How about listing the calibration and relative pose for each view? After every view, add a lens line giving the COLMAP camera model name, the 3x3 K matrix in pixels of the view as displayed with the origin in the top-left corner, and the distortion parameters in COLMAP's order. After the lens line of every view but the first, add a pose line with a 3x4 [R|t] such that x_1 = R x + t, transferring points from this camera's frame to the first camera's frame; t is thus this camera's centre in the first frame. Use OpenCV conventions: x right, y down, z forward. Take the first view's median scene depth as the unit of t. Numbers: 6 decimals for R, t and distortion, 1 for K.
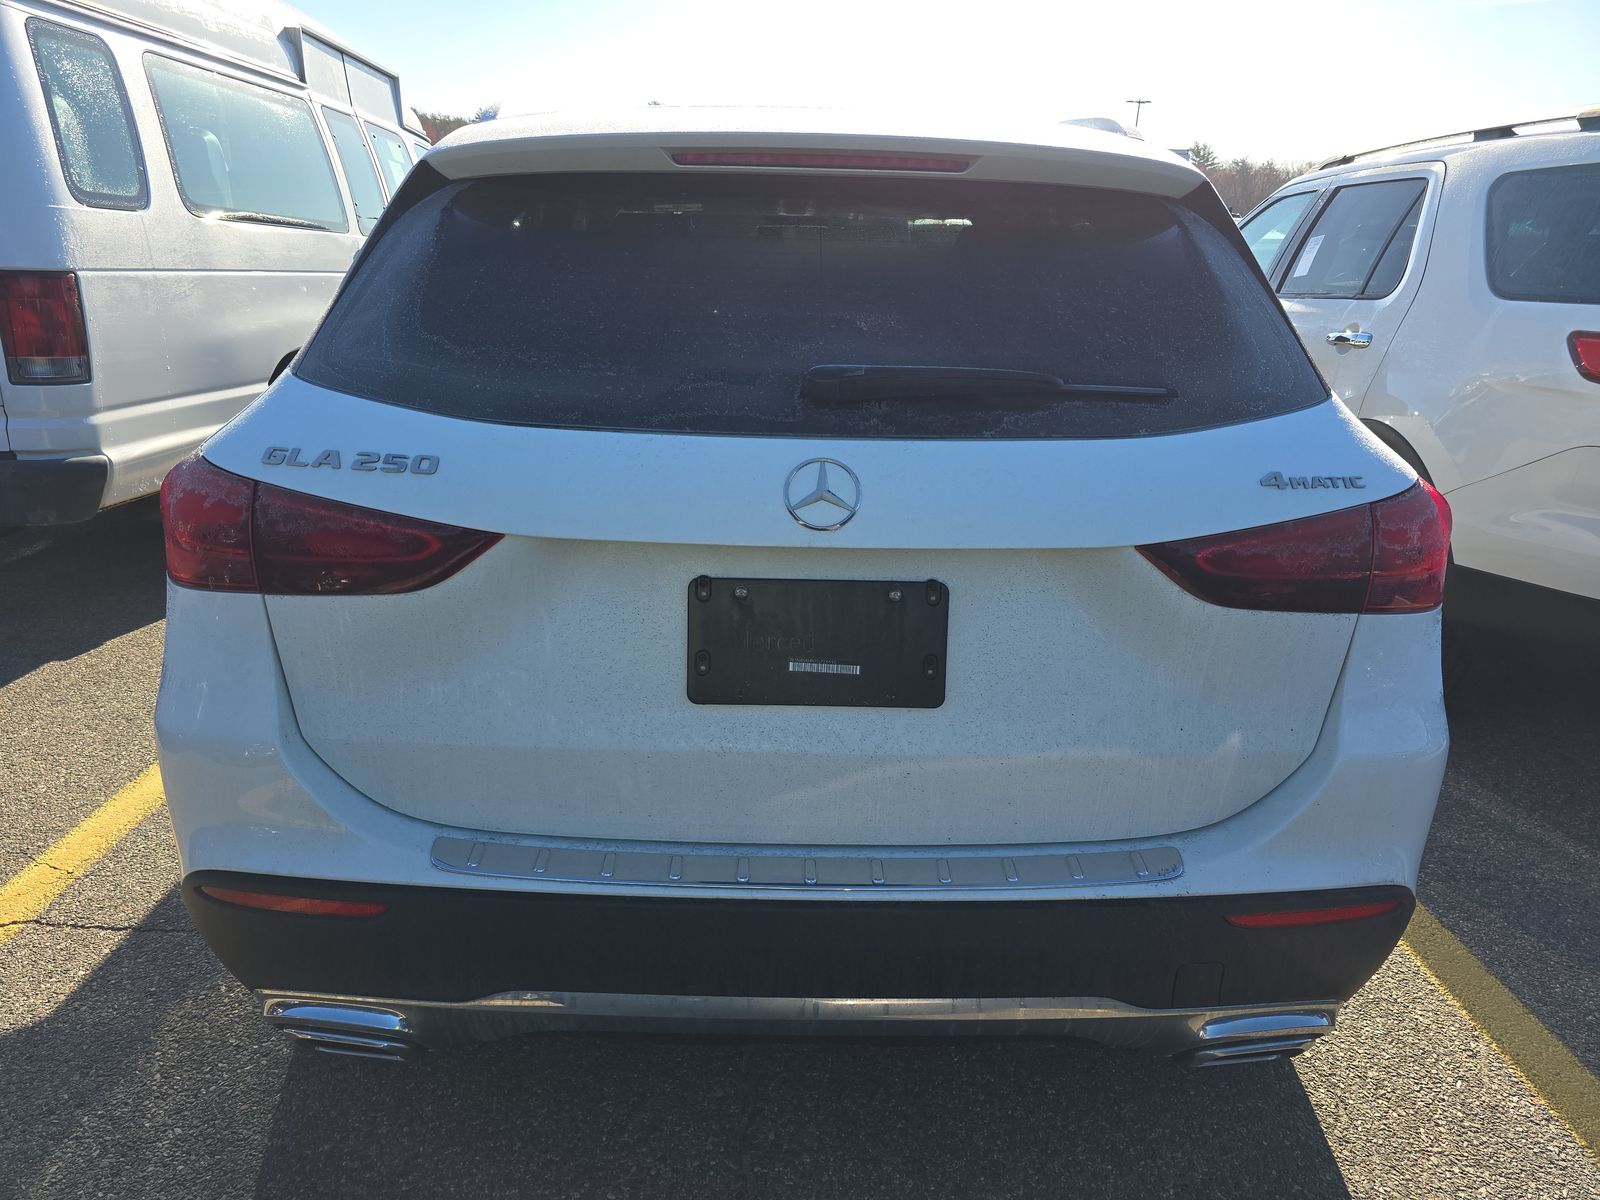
lens RADIAL K [[1073.0, 0, 800.0], [0, 1073.0, 600.0], [0, 0, 1]] dist [0.036244, -0.001138]
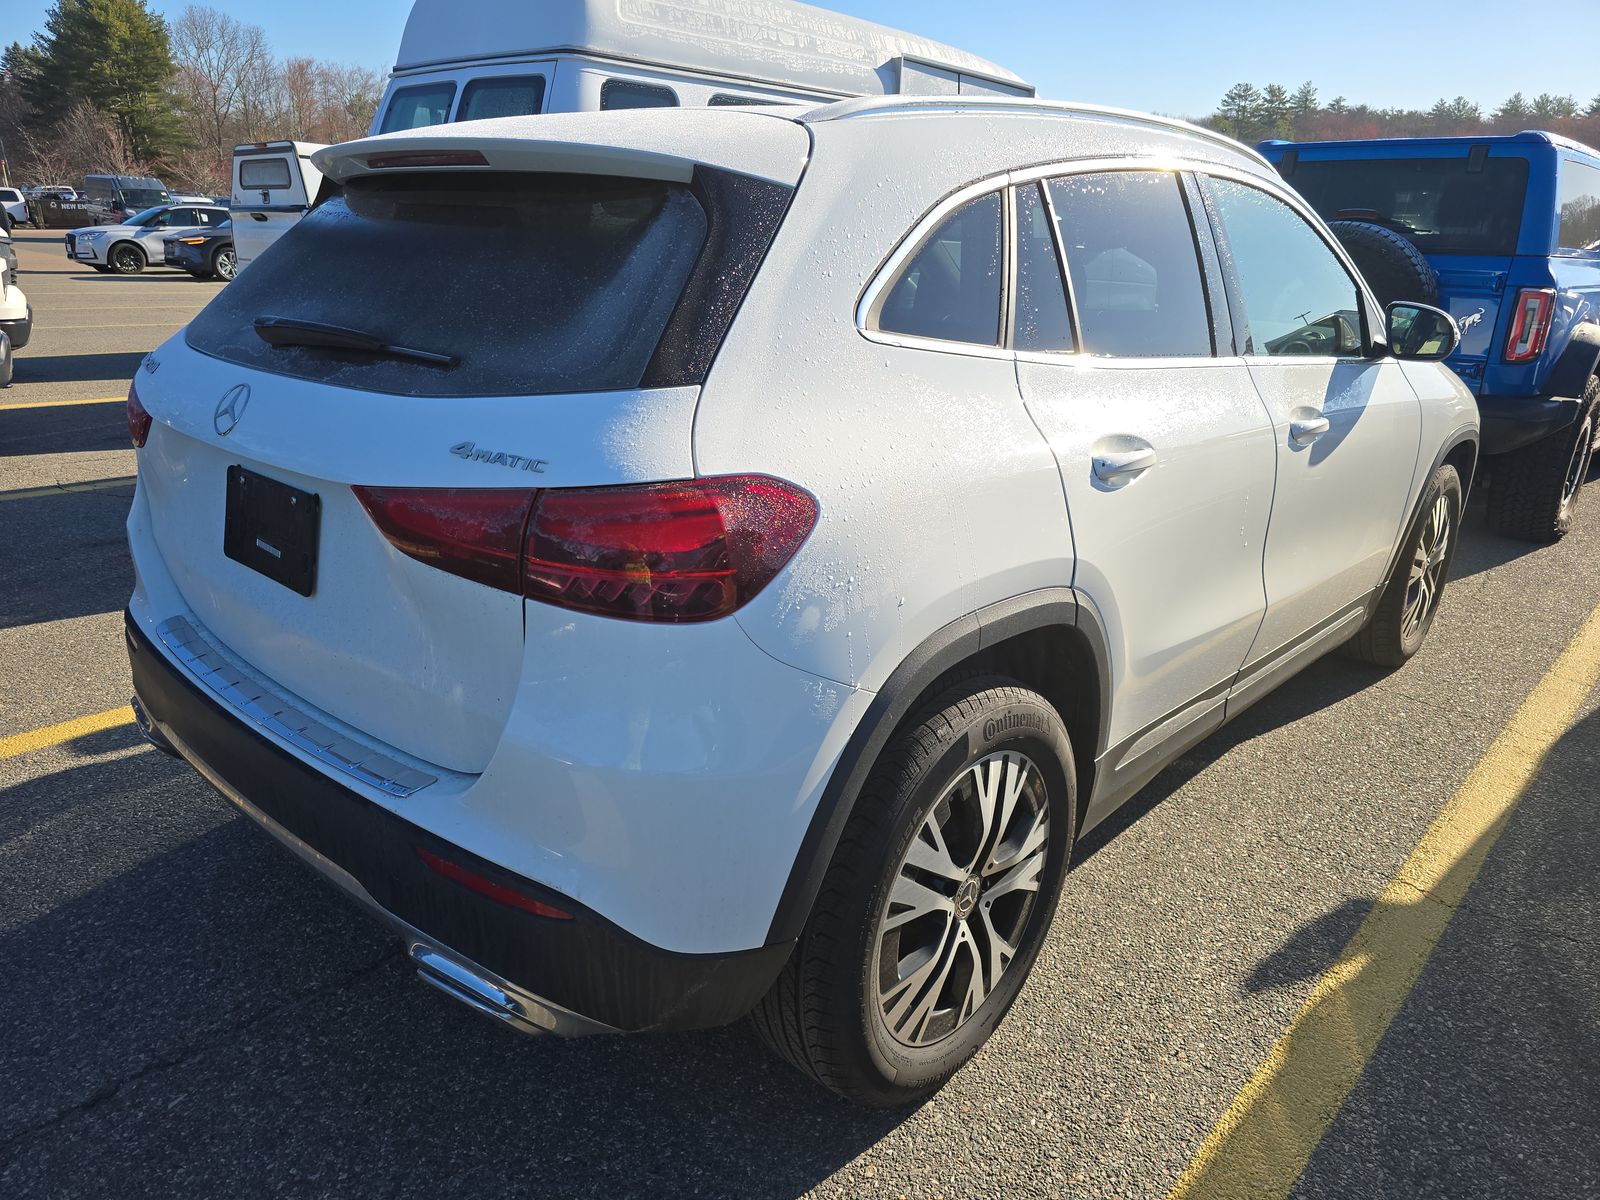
lens RADIAL K [[1073.0, 0, 800.0], [0, 1073.0, 600.0], [0, 0, 1]] dist [0.036244, -0.001138]
pose [[0.733989, 0.216192, -0.643833, 1.384841], [-0.217162, 0.972923, 0.079126, -0.121923], [0.643507, 0.081738, 0.761064, 0.423390]]
